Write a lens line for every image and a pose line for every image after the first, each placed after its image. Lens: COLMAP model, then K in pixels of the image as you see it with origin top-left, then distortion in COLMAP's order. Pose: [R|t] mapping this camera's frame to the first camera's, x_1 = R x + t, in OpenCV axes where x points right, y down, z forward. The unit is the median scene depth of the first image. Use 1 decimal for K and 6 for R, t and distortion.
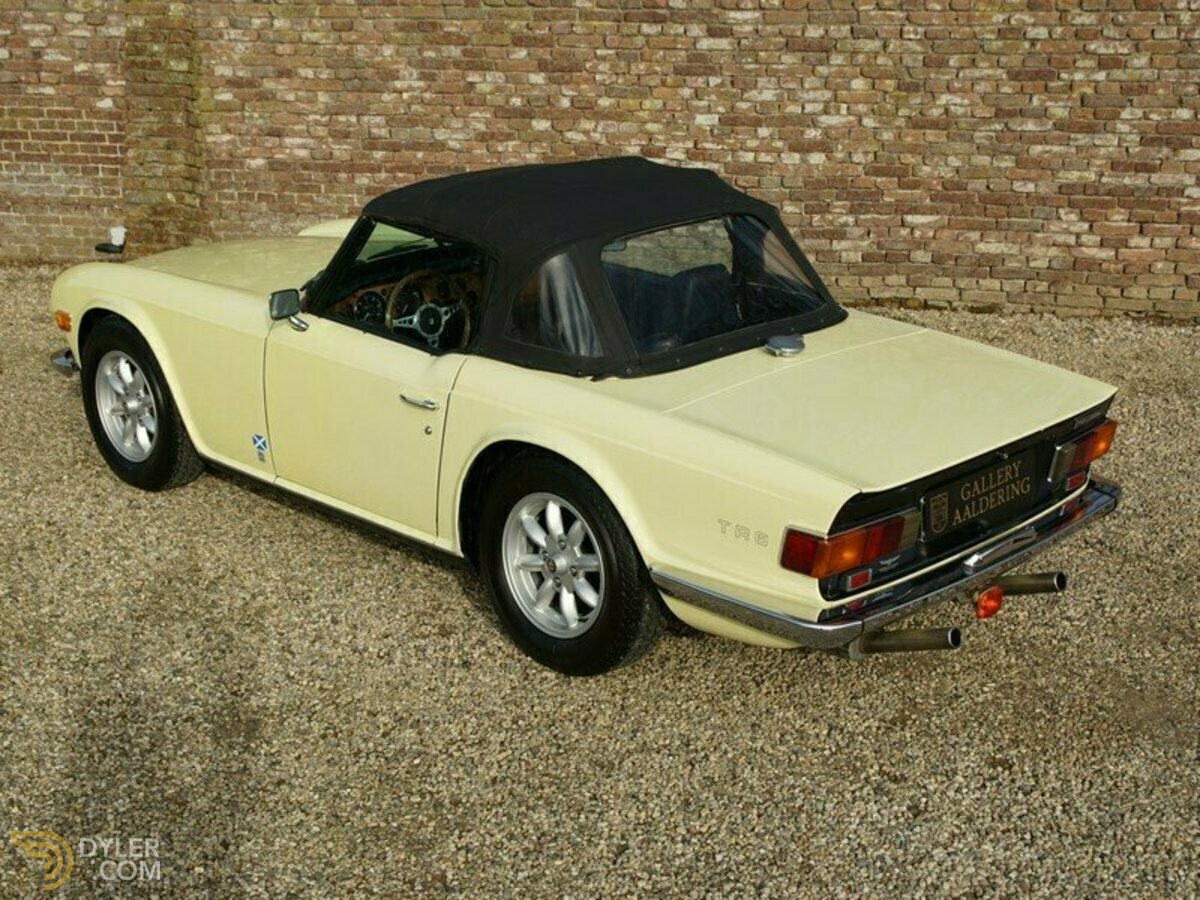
lens RADIAL K [[1723.0, 0, 600.0], [0, 1723.0, 450.0], [0, 0, 1]] dist [0.014136, 0.147581]
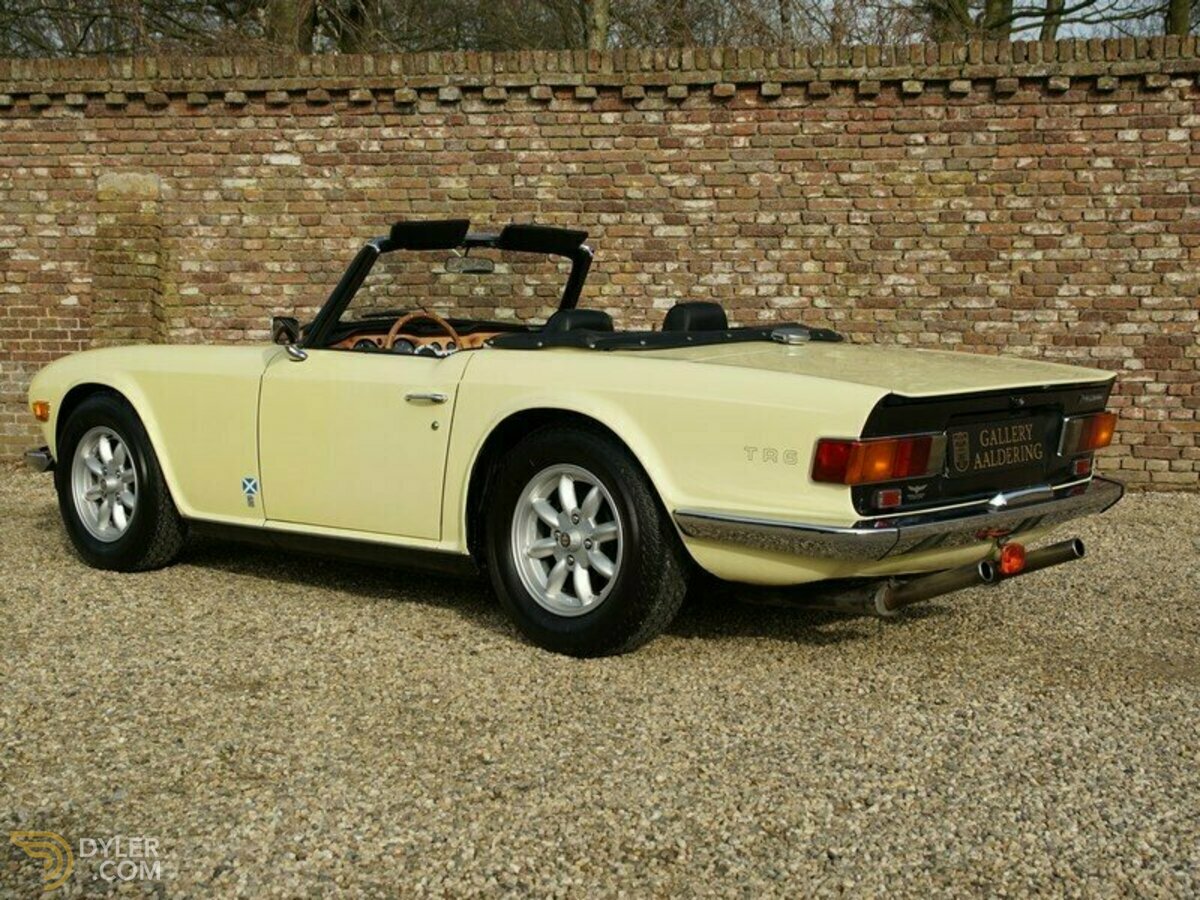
lens RADIAL K [[1717.5, 0, 606.4], [0, 1717.5, 450.9], [0, 0, 1]] dist [0.005831, 0.161904]
pose [[0.998245, 0.000232, 0.059214, -0.034717], [0.013405, 0.973145, -0.229800, 0.134368], [-0.057677, 0.230191, 0.971435, 0.021983]]
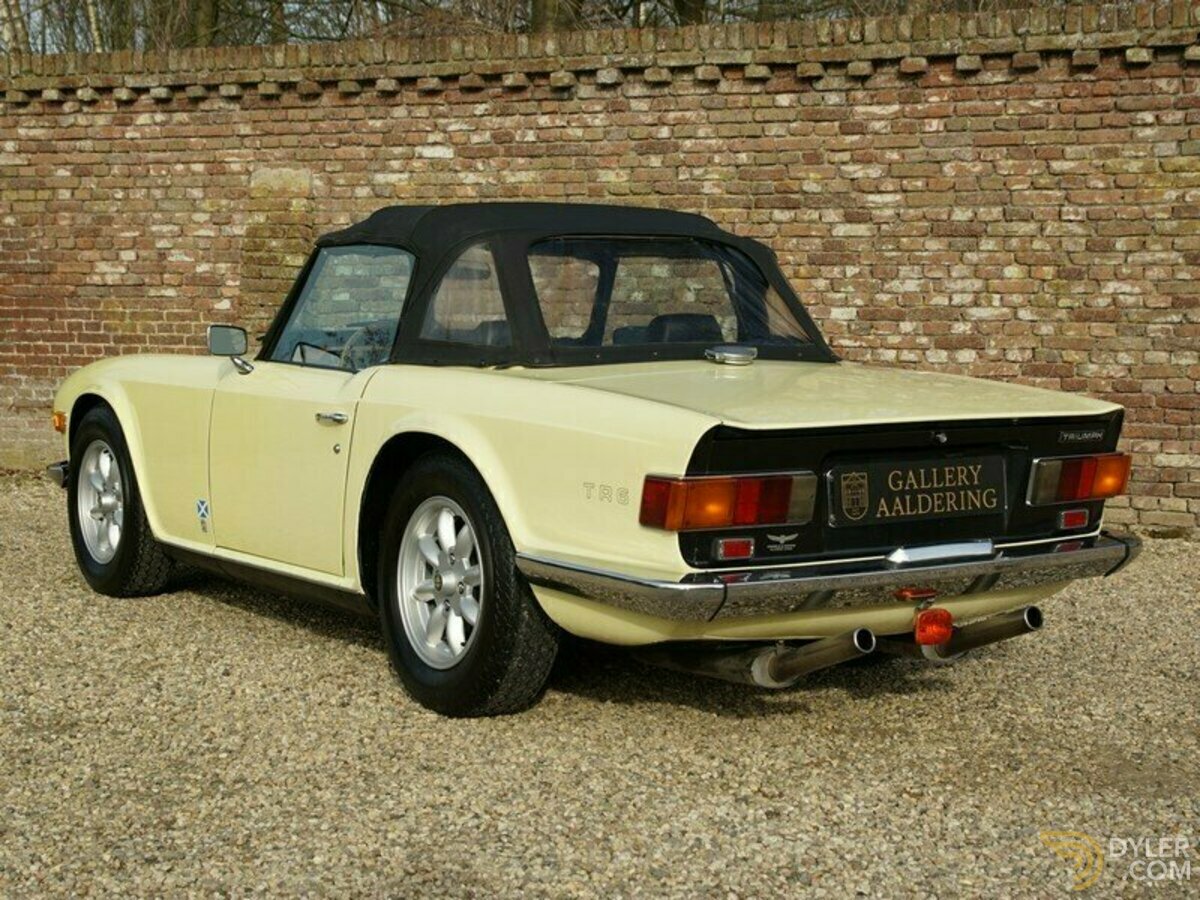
lens RADIAL K [[1935.2, 0, 600.0], [0, 1935.2, 450.0], [0, 0, 1]] dist [0.029322, 0.254111]
pose [[0.983001, 0.027596, -0.181515, 0.125305], [-0.070710, 0.969282, -0.235569, 0.125271], [0.169438, 0.244400, 0.954756, 0.039511]]
